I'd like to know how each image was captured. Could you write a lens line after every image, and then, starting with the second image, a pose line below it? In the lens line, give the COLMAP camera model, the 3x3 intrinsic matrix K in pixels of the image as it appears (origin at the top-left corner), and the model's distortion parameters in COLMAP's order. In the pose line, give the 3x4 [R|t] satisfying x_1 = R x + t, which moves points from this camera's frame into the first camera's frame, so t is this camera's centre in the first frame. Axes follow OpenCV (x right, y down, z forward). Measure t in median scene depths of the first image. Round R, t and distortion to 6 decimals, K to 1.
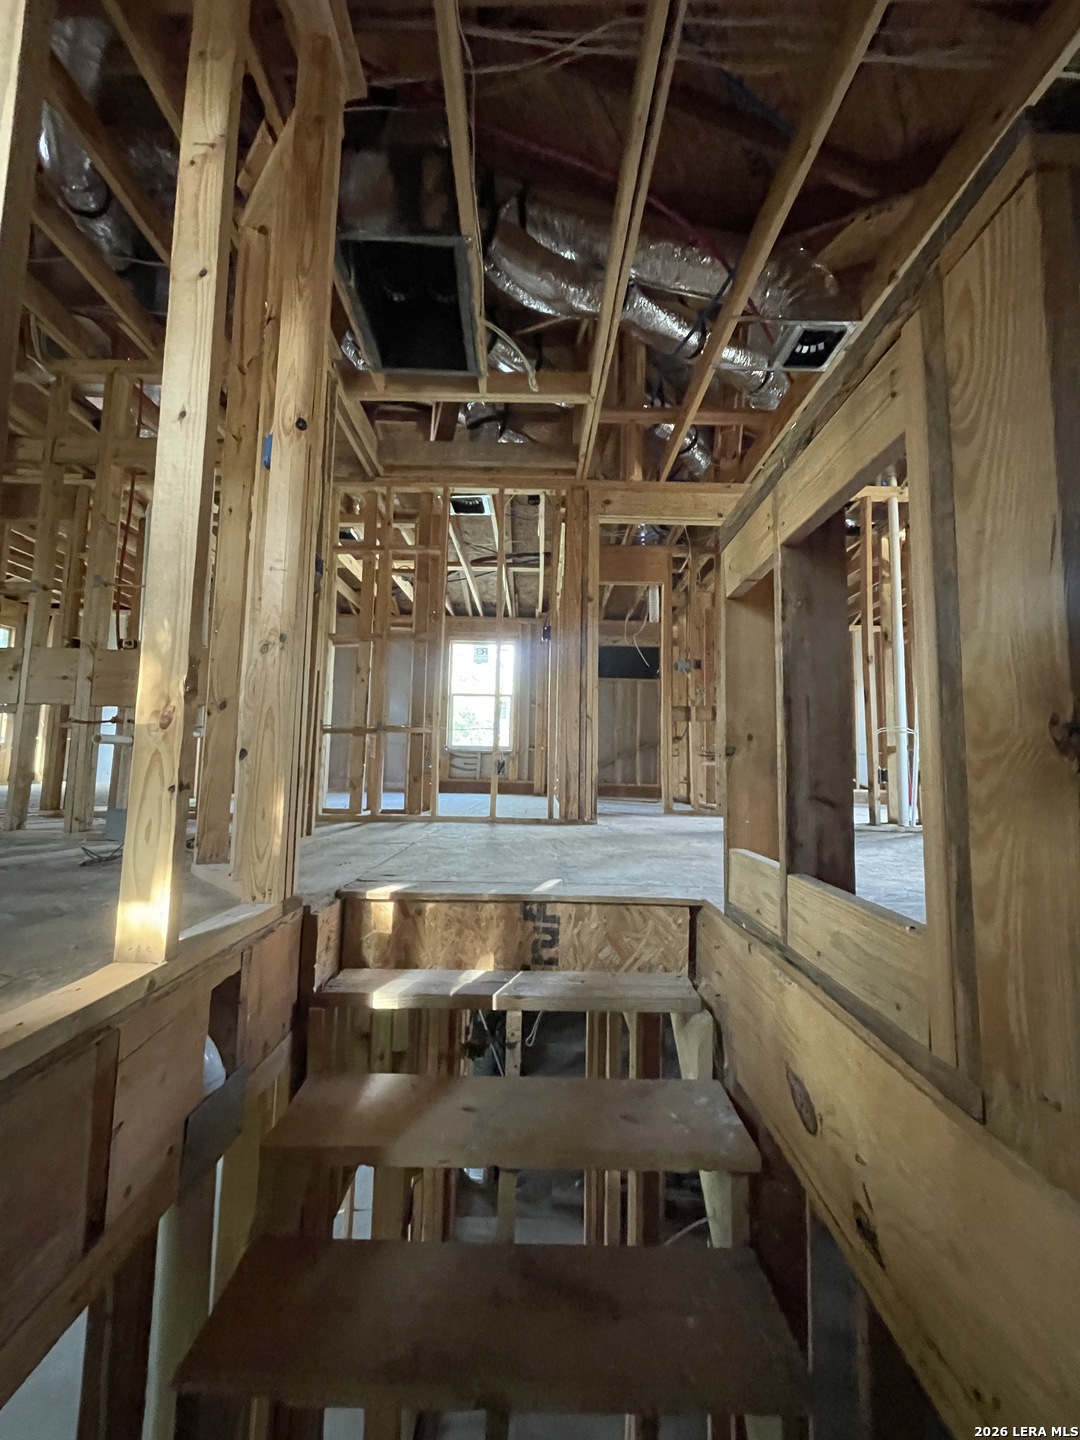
lens RADIAL K [[585.4, 0, 537.8], [0, 585.4, 712.2], [0, 0, 1]] dist [-0.000926, 0.000193]
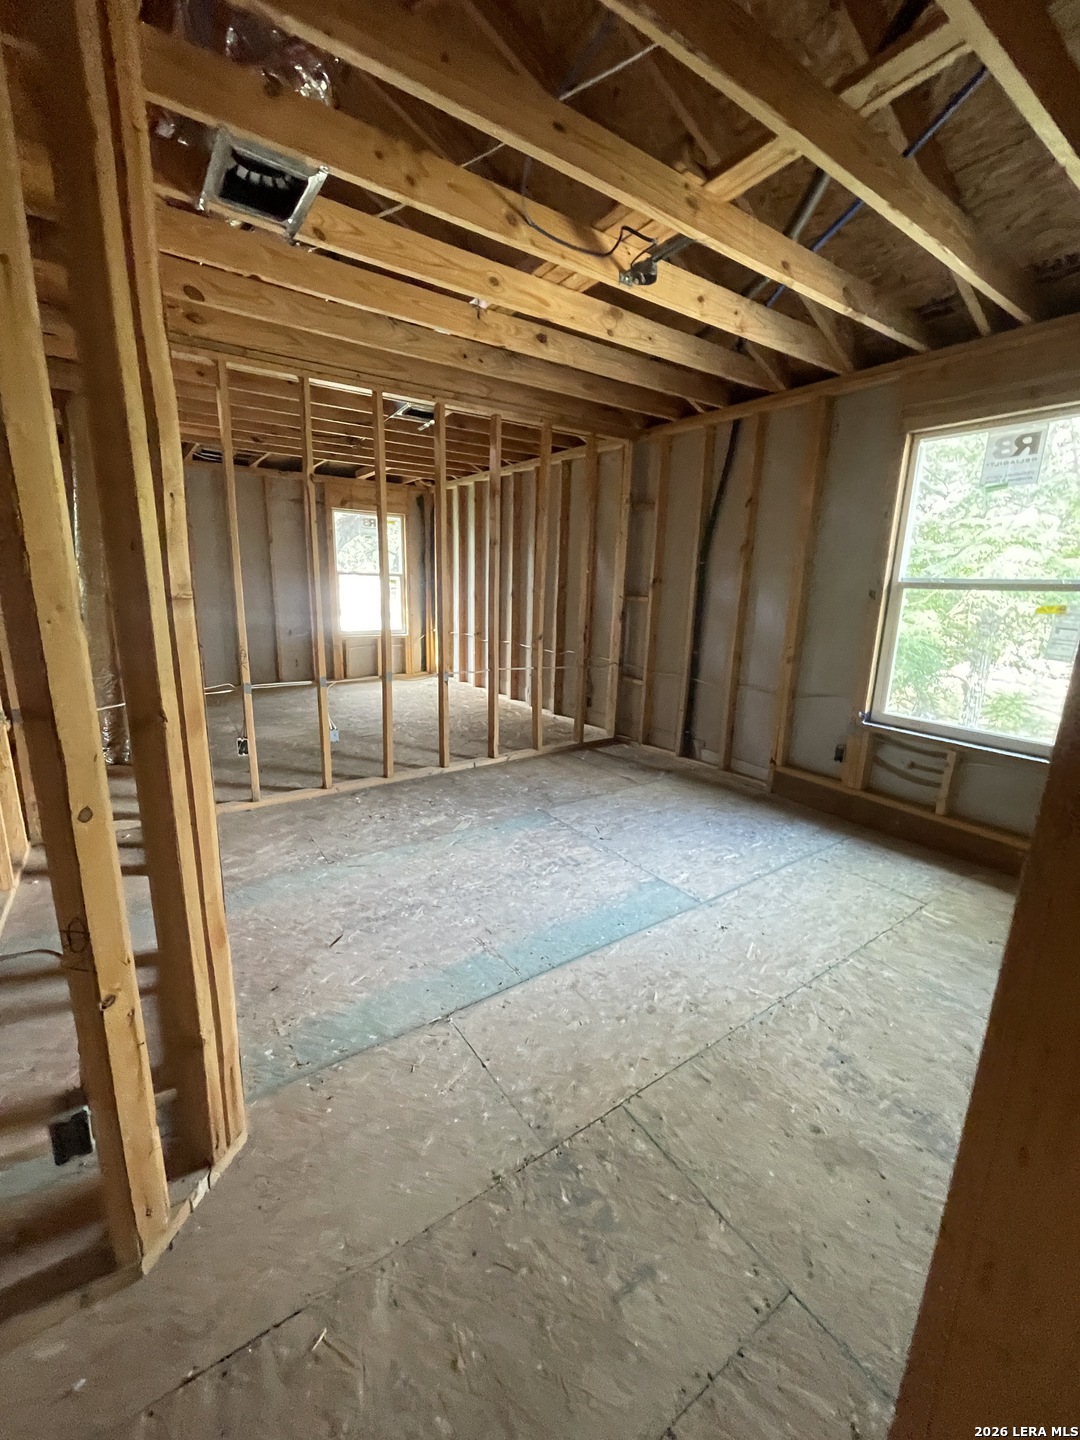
lens RADIAL K [[585.4, 0, 537.8], [0, 585.4, 712.2], [0, 0, 1]] dist [-0.000926, 0.000193]
pose [[0.559402, 0.180219, -0.809068, 0.046374], [0.067237, 0.962996, 0.260995, -0.065047], [0.826165, -0.200401, 0.526584, 0.590852]]
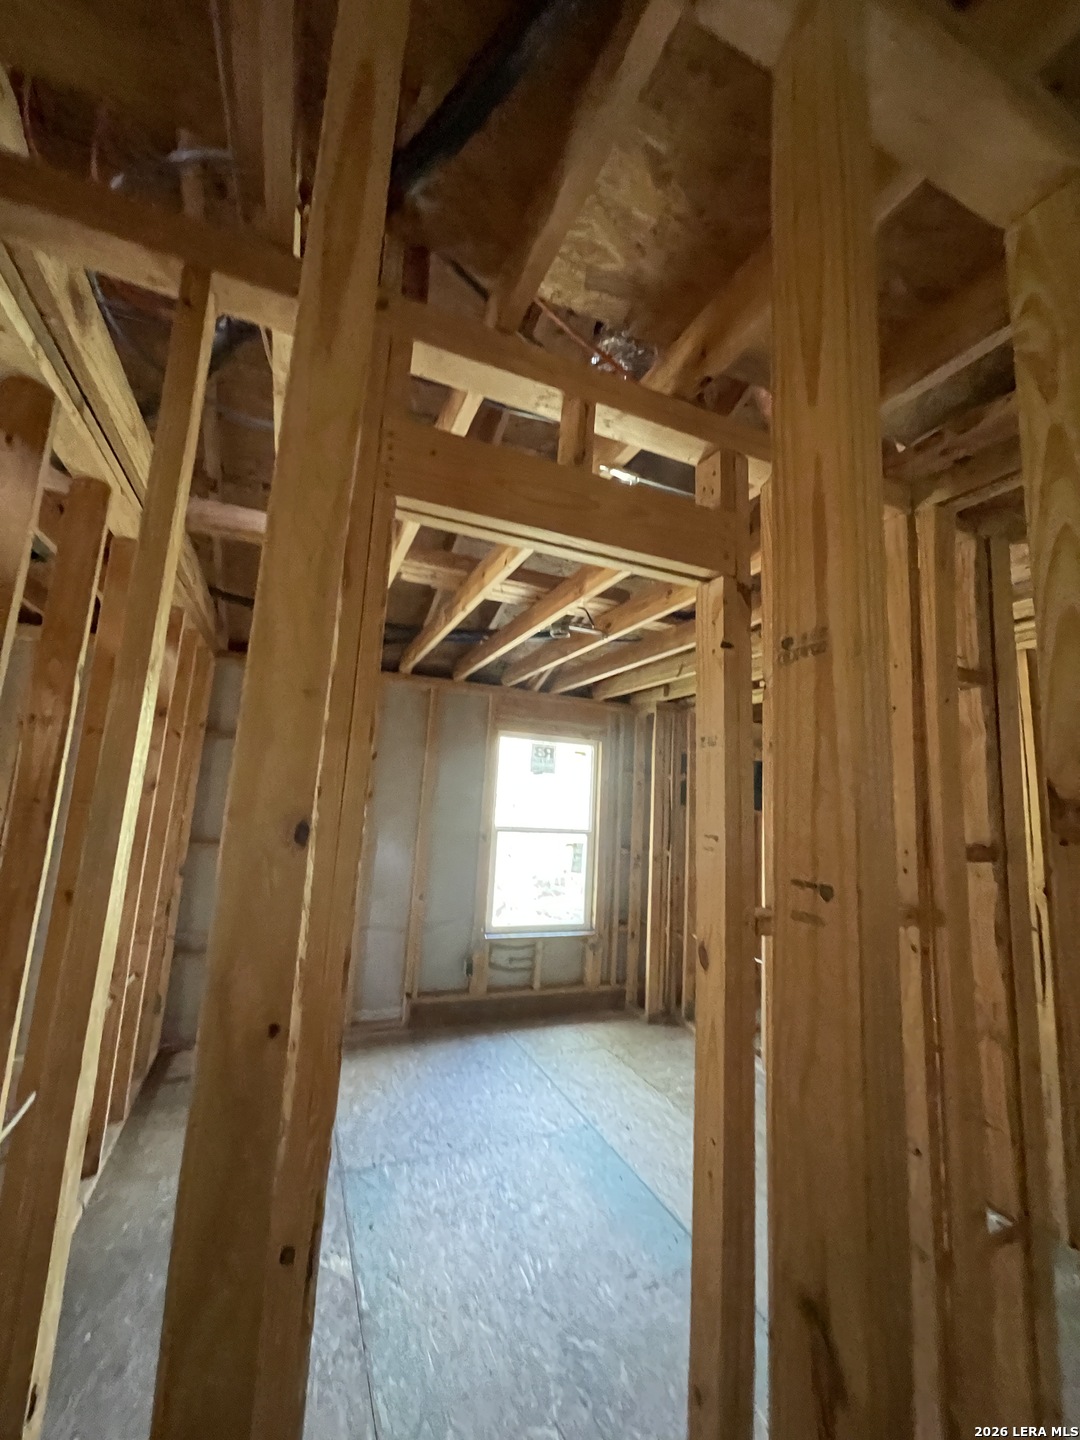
lens RADIAL K [[585.4, 0, 537.8], [0, 585.4, 712.2], [0, 0, 1]] dist [-0.000926, 0.000193]
pose [[0.924697, 0.089628, 0.370002, -0.324080], [-0.071999, 0.995524, -0.061214, -0.109383], [-0.373833, 0.029965, 0.927012, 0.477126]]
